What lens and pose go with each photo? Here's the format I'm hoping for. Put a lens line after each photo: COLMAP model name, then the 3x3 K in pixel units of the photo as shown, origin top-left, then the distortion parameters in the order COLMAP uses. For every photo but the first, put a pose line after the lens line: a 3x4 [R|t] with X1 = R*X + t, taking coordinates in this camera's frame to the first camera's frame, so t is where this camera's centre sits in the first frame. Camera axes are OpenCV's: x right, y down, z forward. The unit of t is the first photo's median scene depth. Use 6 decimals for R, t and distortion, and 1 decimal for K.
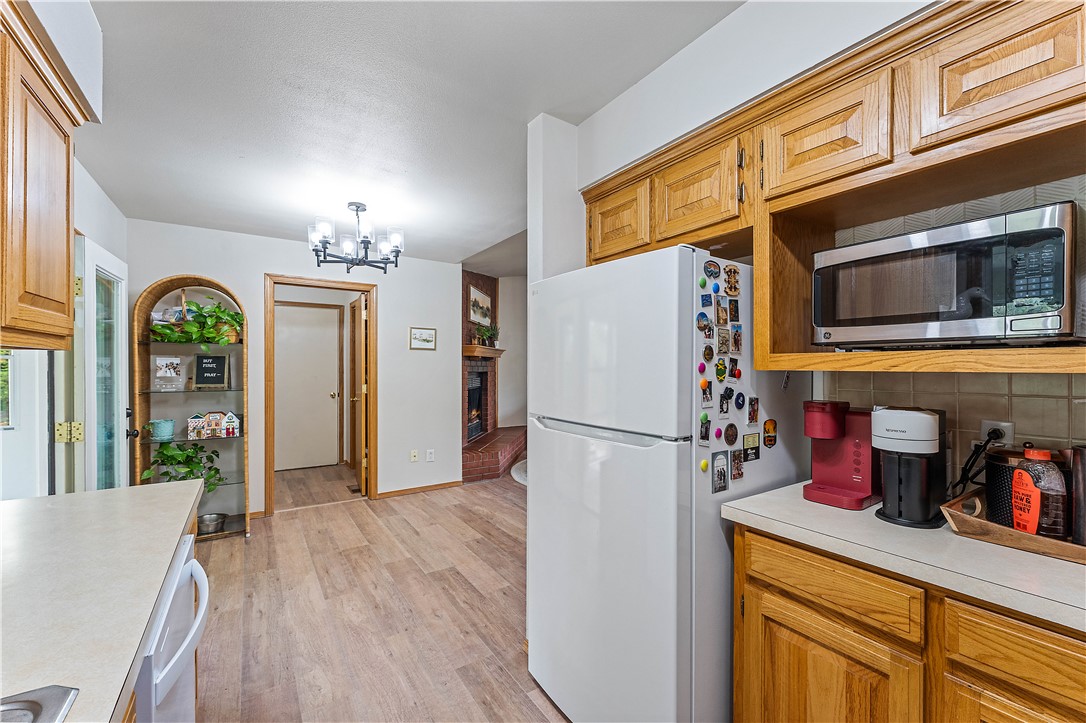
lens RADIAL K [[440.1, 0, 540.1], [0, 440.1, 365.7], [0, 0, 1]] dist [0.000695, 0.000085]
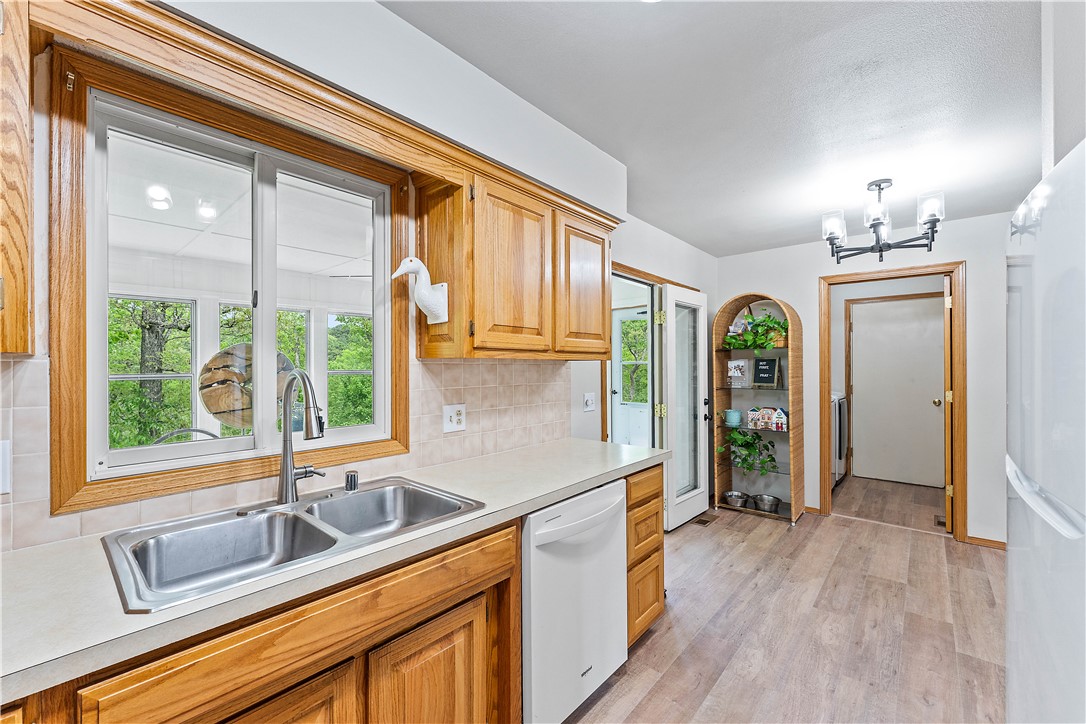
lens RADIAL K [[440.1, 0, 535.3], [0, 440.1, 364.0], [0, 0, 1]] dist [0.000695, 0.000085]
pose [[0.264587, -0.007445, -0.964333, 0.218224], [0.003696, 0.999971, -0.006706, -0.003868], [0.964355, -0.001789, 0.264607, 0.105256]]
